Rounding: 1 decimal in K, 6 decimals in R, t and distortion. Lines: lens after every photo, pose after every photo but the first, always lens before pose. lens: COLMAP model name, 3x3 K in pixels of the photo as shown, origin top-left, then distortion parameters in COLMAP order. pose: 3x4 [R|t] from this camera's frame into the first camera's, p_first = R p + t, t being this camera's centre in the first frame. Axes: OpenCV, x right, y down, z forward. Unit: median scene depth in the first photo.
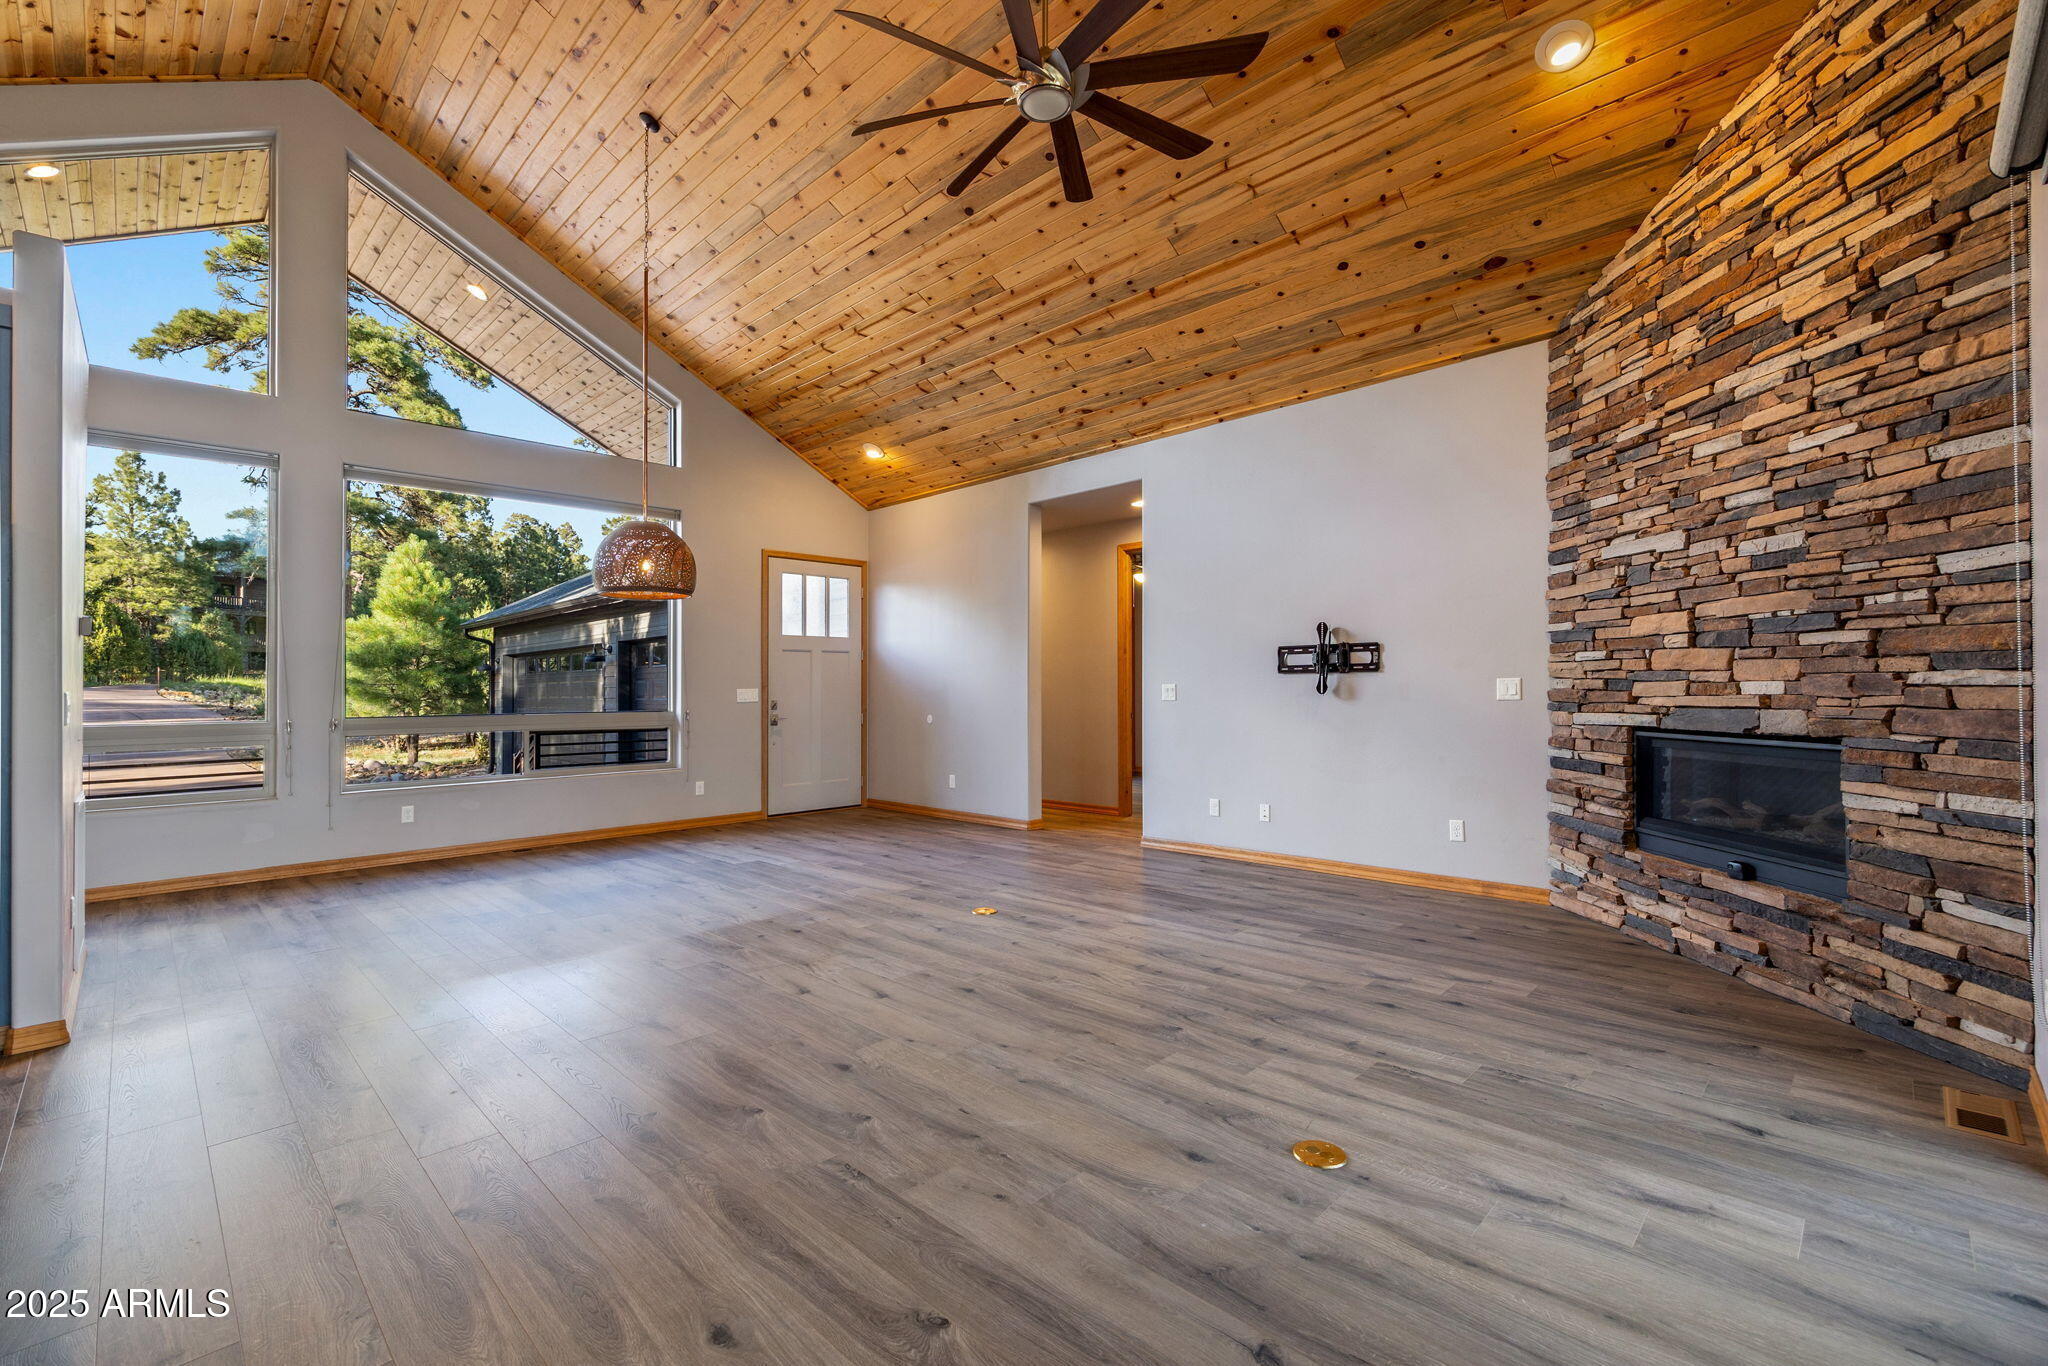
lens RADIAL K [[888.6, 0, 1005.9], [0, 888.6, 684.2], [0, 0, 1]] dist [0.001512, -0.000602]
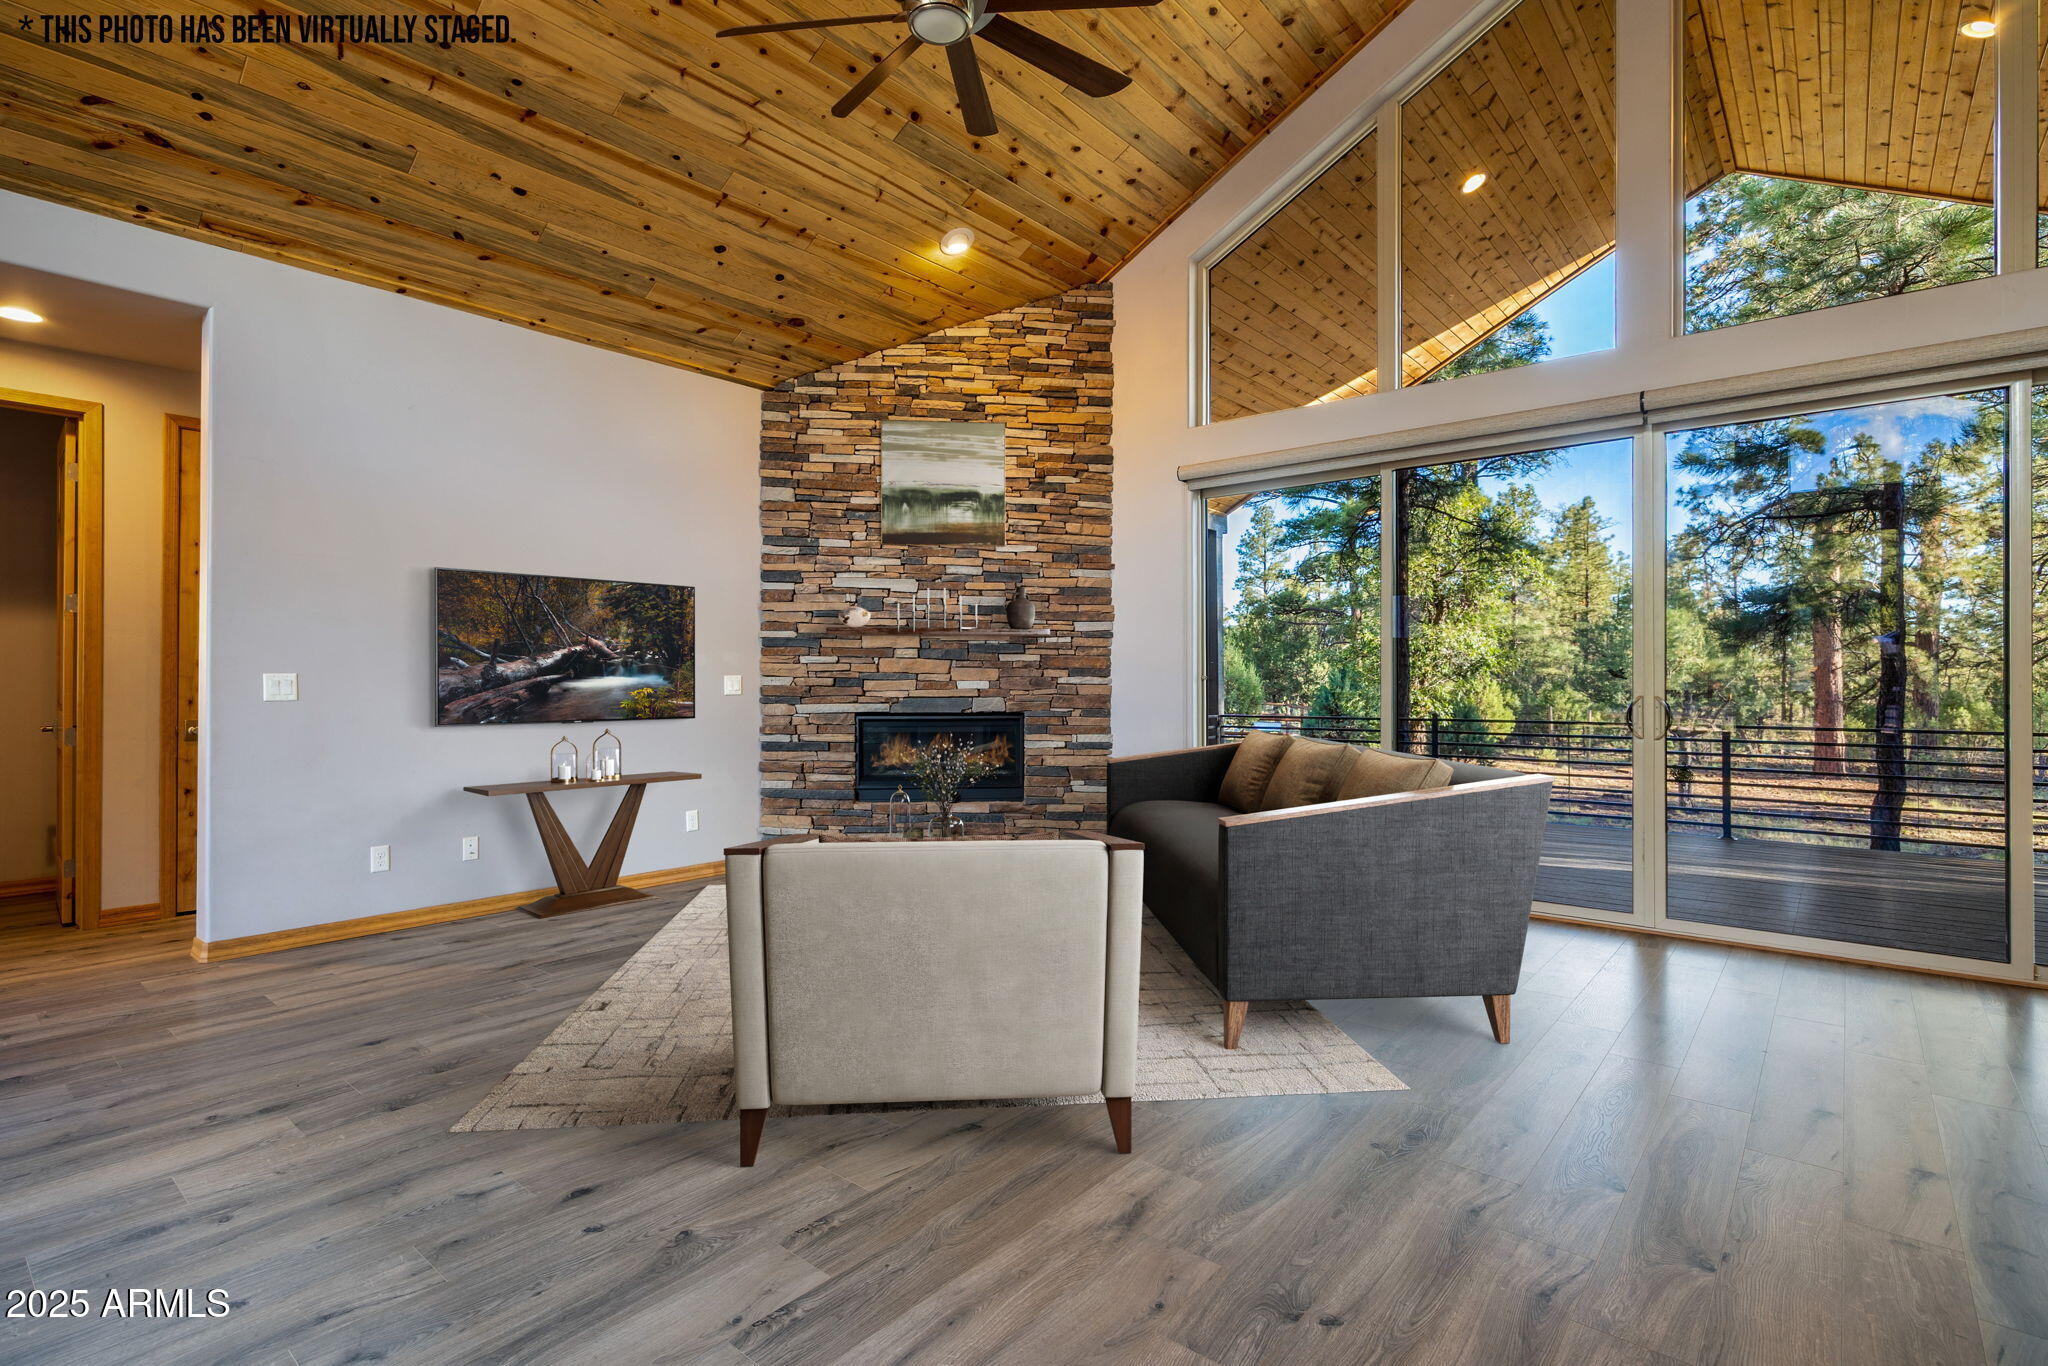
lens RADIAL K [[991.7, 0, 1014.6], [0, 991.7, 687.4], [0, 0, 1]] dist [0.002439, -0.000739]
pose [[-0.089993, 0.006369, 0.995922, -0.740272], [-0.005193, 0.999963, -0.006864, 0.015424], [-0.995929, -0.005790, -0.089956, 0.786502]]
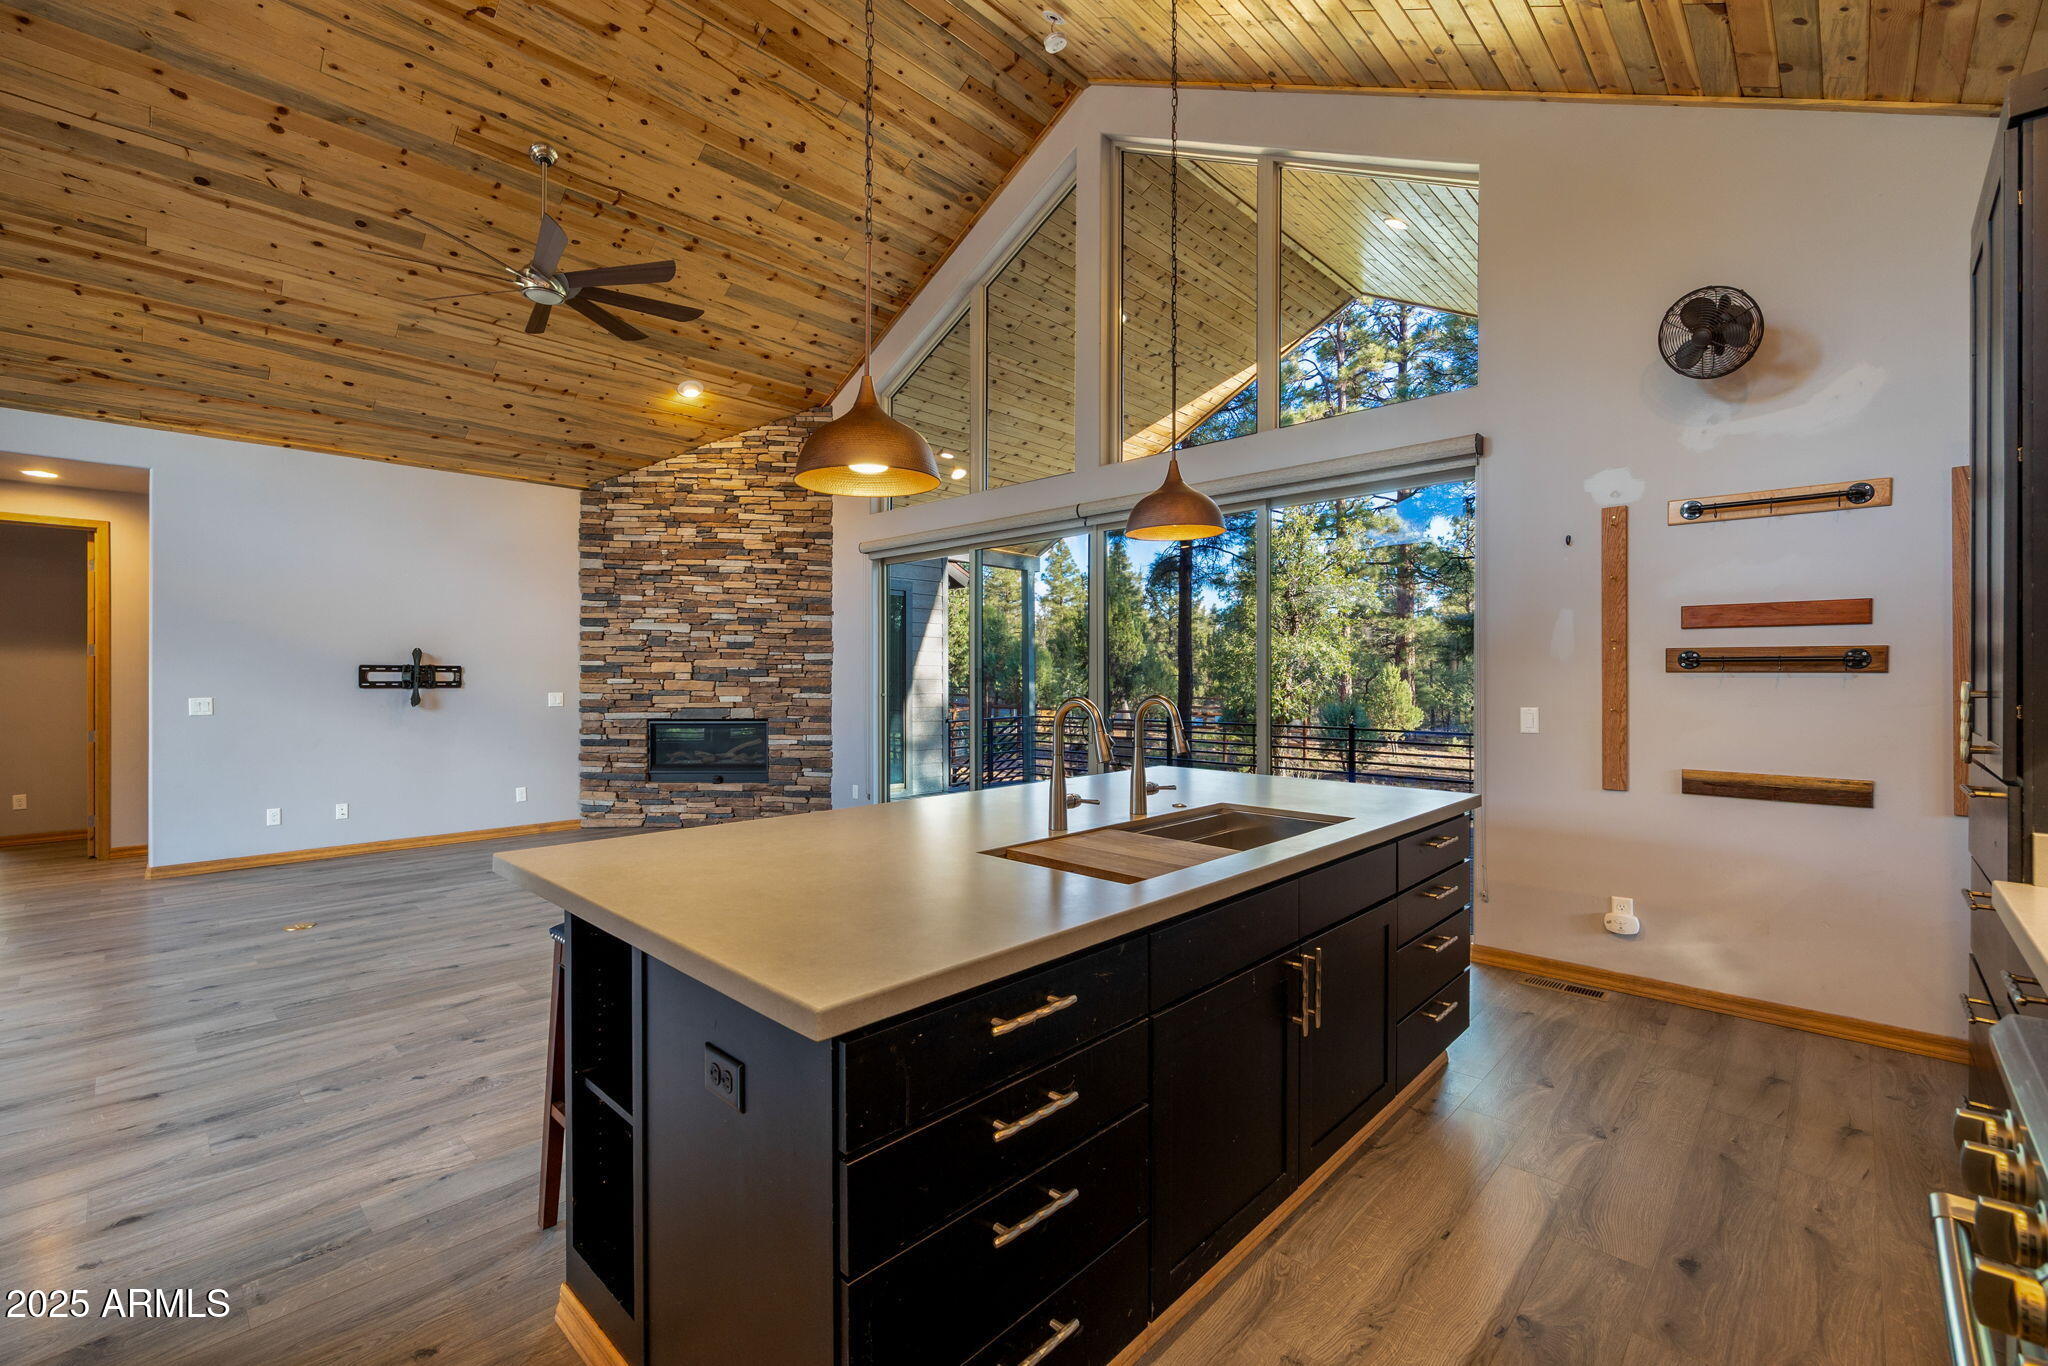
lens RADIAL K [[888.6, 0, 1020.1], [0, 888.6, 687.1], [0, 0, 1]] dist [0.001512, -0.000602]
pose [[-0.017626, -0.002076, 0.999842, -1.083956], [-0.005974, 0.999980, 0.001971, -0.026346], [-0.999827, -0.005938, -0.017638, 0.202260]]
